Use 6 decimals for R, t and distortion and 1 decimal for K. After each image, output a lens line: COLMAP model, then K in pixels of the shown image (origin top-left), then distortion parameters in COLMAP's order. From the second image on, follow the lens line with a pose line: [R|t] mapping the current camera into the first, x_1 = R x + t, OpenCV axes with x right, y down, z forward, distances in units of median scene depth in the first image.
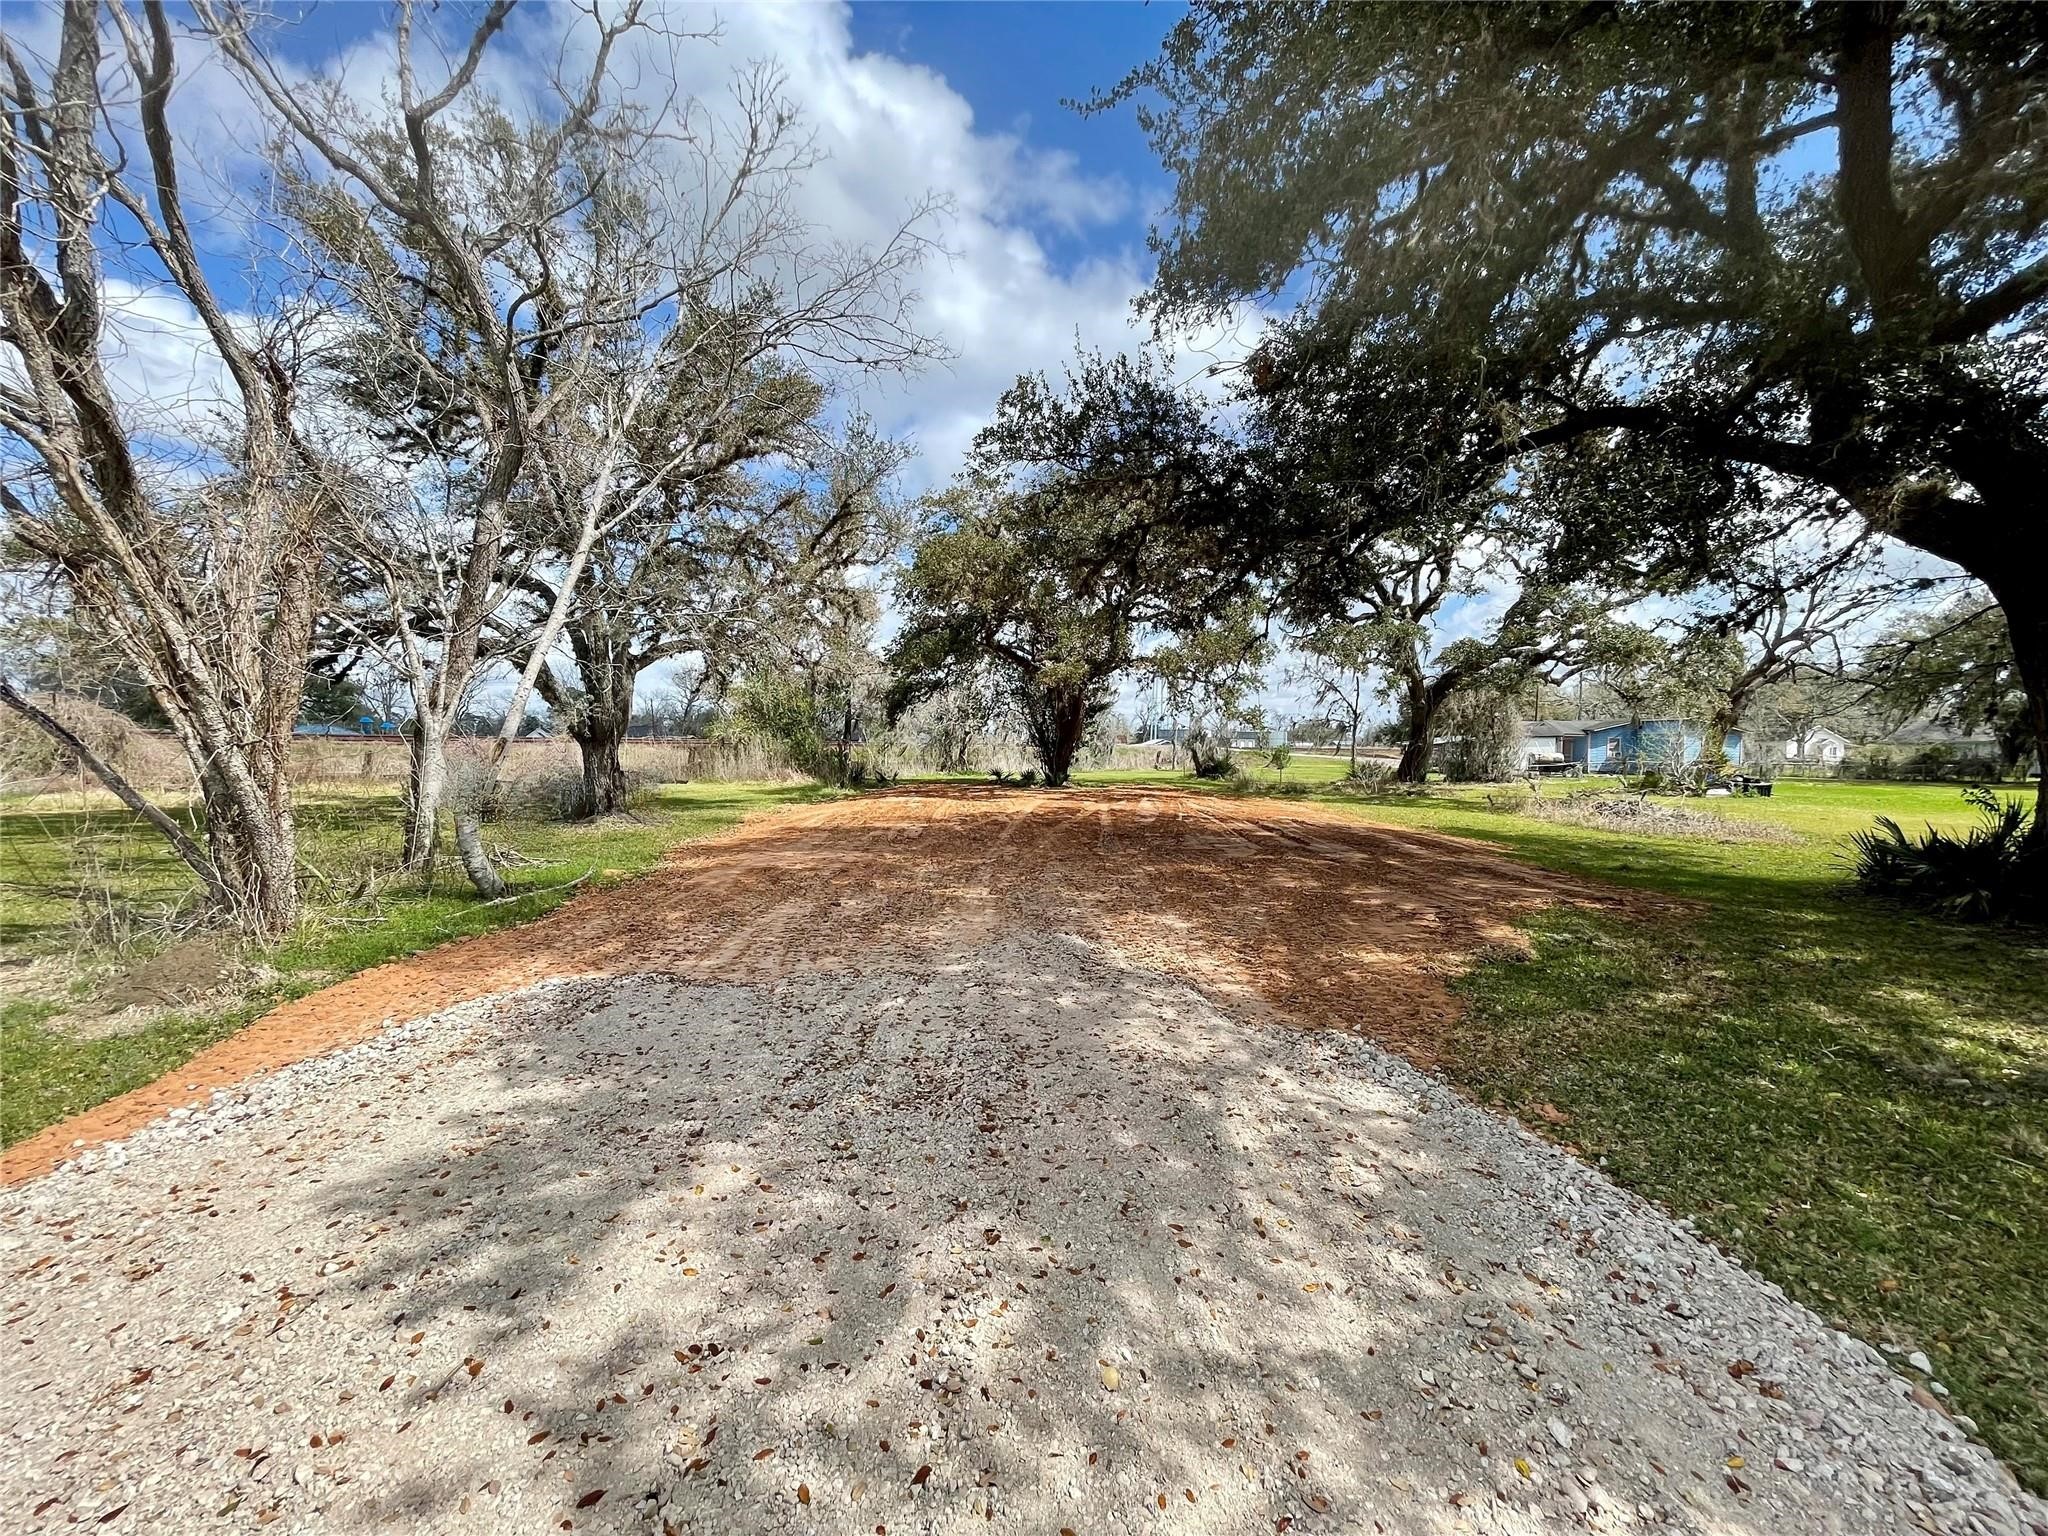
lens RADIAL K [[815.5, 0, 1024.0], [0, 815.5, 768.0], [0, 0, 1]] dist [-0.001014, -0.000056]
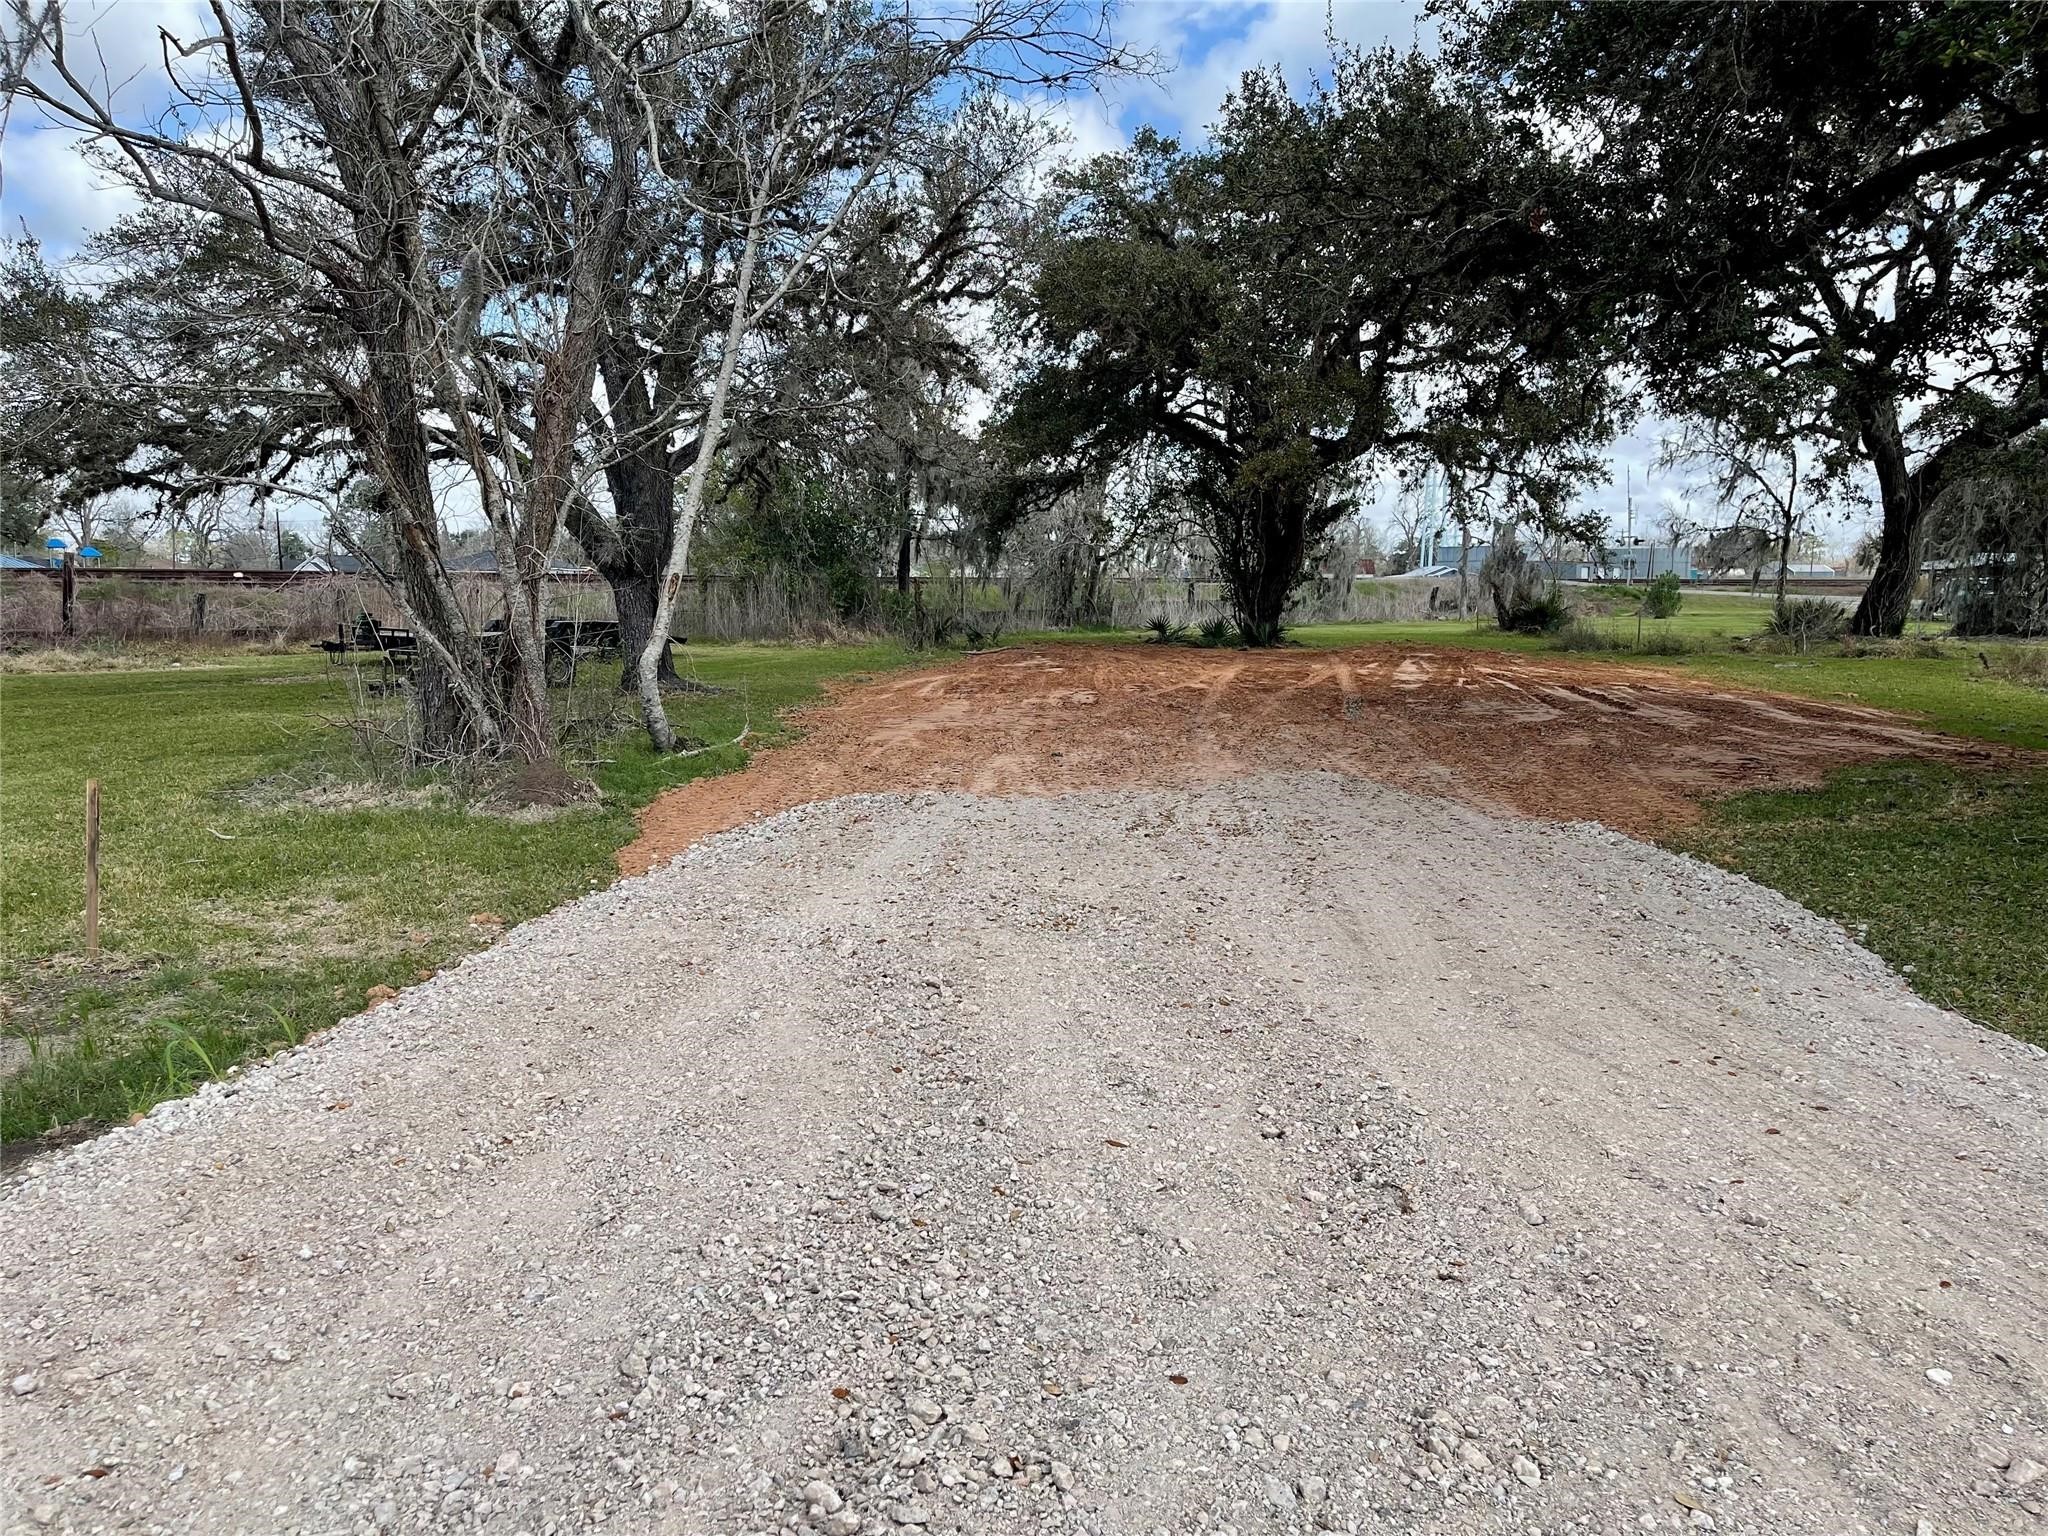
lens RADIAL K [[1521.3, 0, 1024.0], [0, 1521.3, 768.0], [0, 0, 1]] dist [0.012932, 0.001191]
pose [[0.995006, 0.003156, -0.099766, -0.024754], [0.006252, 0.995566, 0.093854, 0.005775], [0.099620, -0.094009, 0.990575, -0.167879]]
